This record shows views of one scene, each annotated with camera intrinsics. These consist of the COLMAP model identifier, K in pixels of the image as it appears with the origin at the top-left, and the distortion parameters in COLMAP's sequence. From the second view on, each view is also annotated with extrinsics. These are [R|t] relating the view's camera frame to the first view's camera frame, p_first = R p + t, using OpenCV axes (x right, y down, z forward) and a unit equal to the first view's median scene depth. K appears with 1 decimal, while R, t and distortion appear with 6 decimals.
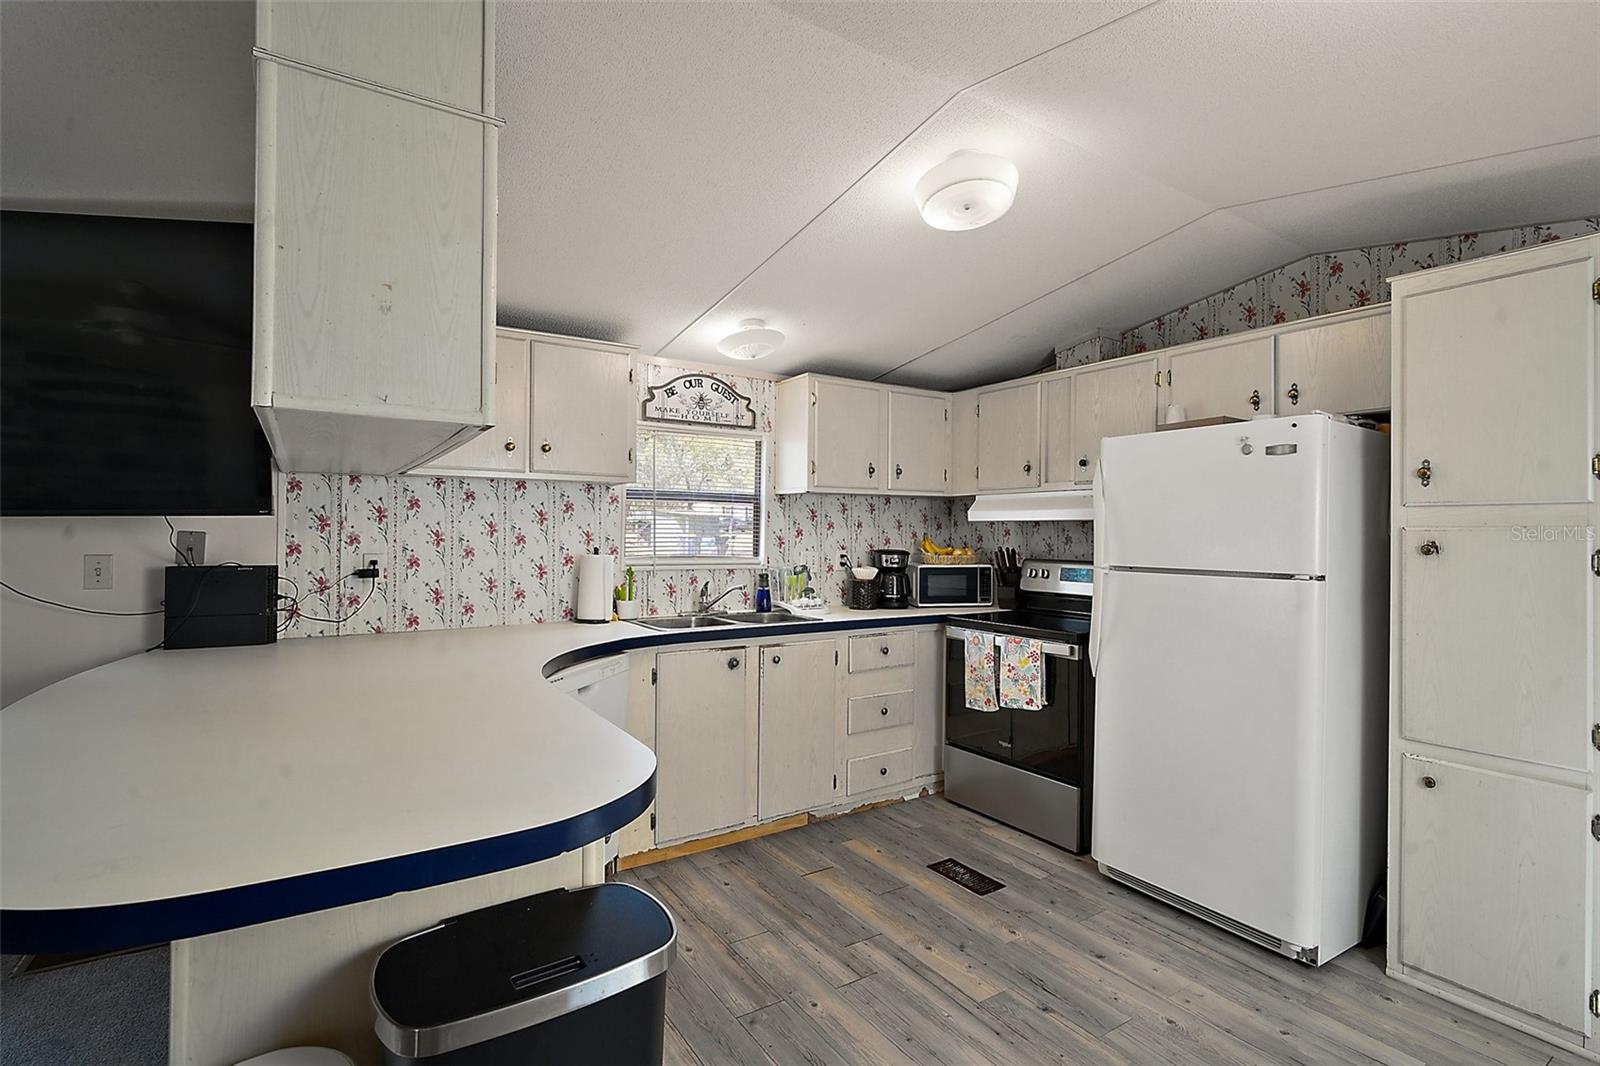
lens RADIAL K [[755.1, 0, 804.3], [0, 755.1, 534.6], [0, 0, 1]] dist [0.000566, -0.000306]
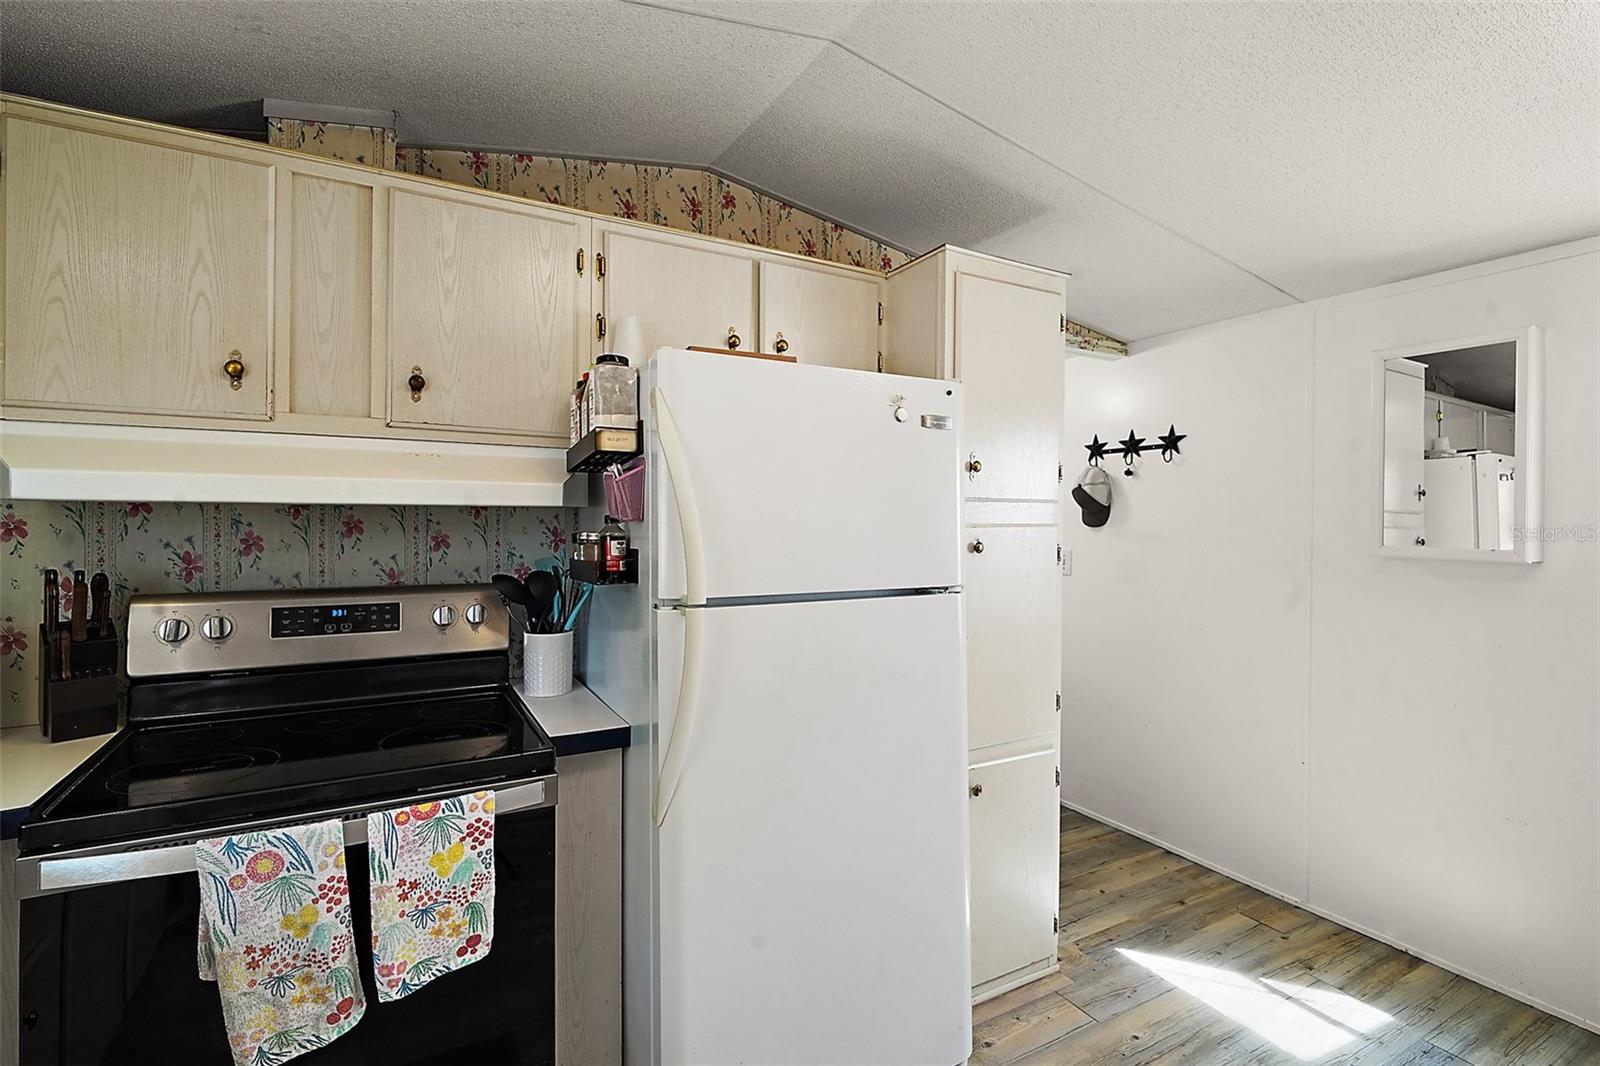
lens RADIAL K [[741.8, 0, 800.0], [0, 741.8, 533.0], [0, 0, 1]] dist [0.000896, 0.000087]
pose [[0.069637, -0.029555, 0.997134, -0.085155], [-0.002701, 0.999552, 0.029815, -0.016756], [-0.997569, -0.004770, 0.069526, 0.763630]]
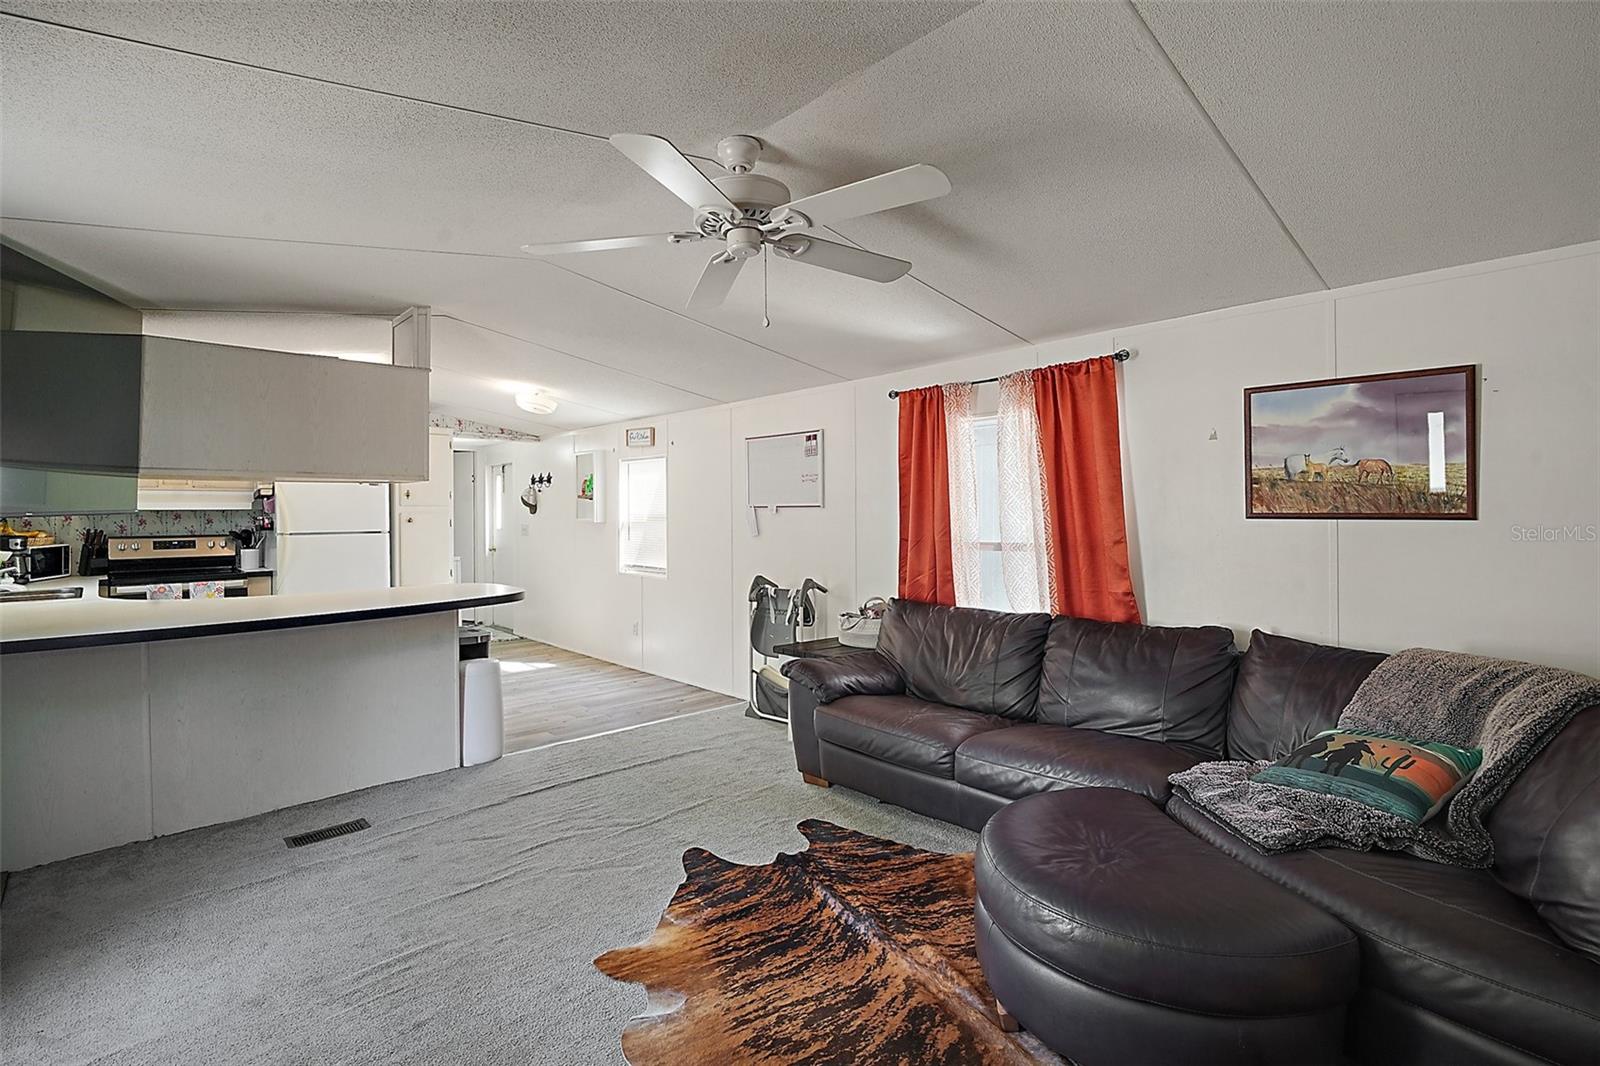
lens RADIAL K [[750.2, 0, 802.6], [0, 750.2, 513.0], [0, 0, 1]] dist [-0.003090, -0.000606]
pose [[-0.175609, -0.012452, 0.984381, -1.539961], [0.008014, 0.999869, 0.014078, -0.025229], [-0.984427, 0.010361, -0.175486, 0.001238]]
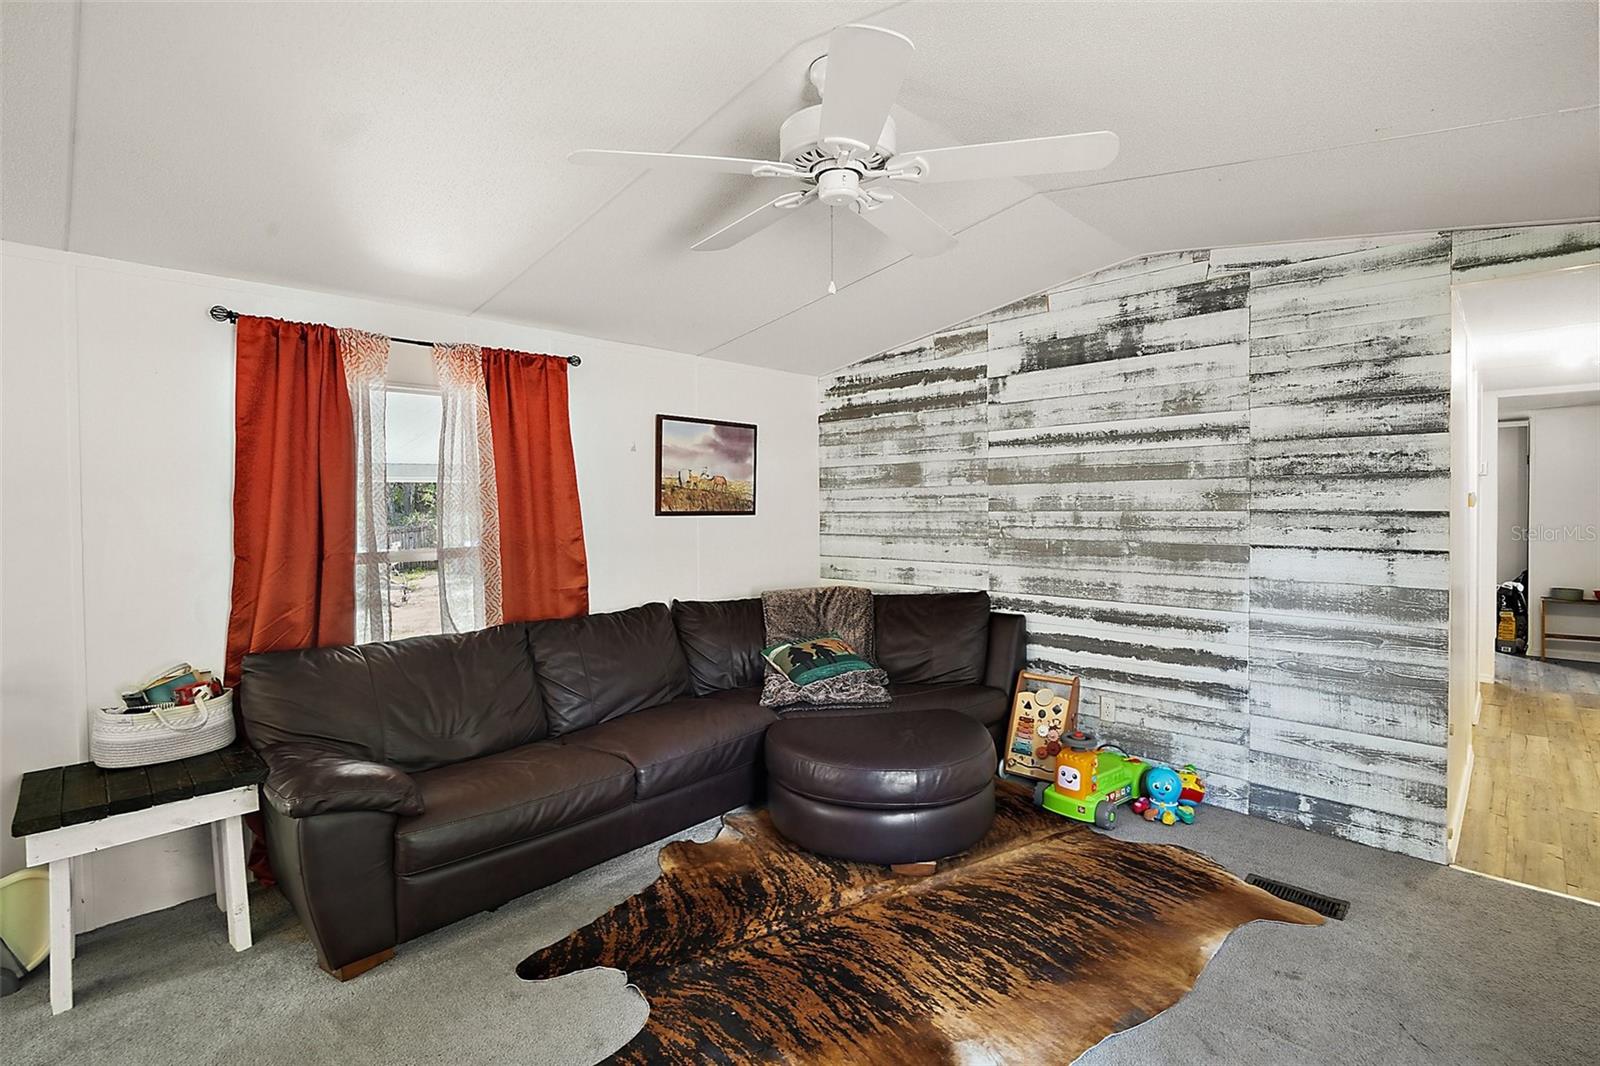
lens RADIAL K [[736.0, 0, 808.2], [0, 736.0, 520.0], [0, 0, 1]] dist [-0.002988, -0.000849]
pose [[-0.977023, -0.000280, -0.213135, -0.704725], [-0.003259, 0.999902, 0.013628, -0.011113], [0.213110, 0.014009, -0.976928, 0.491251]]
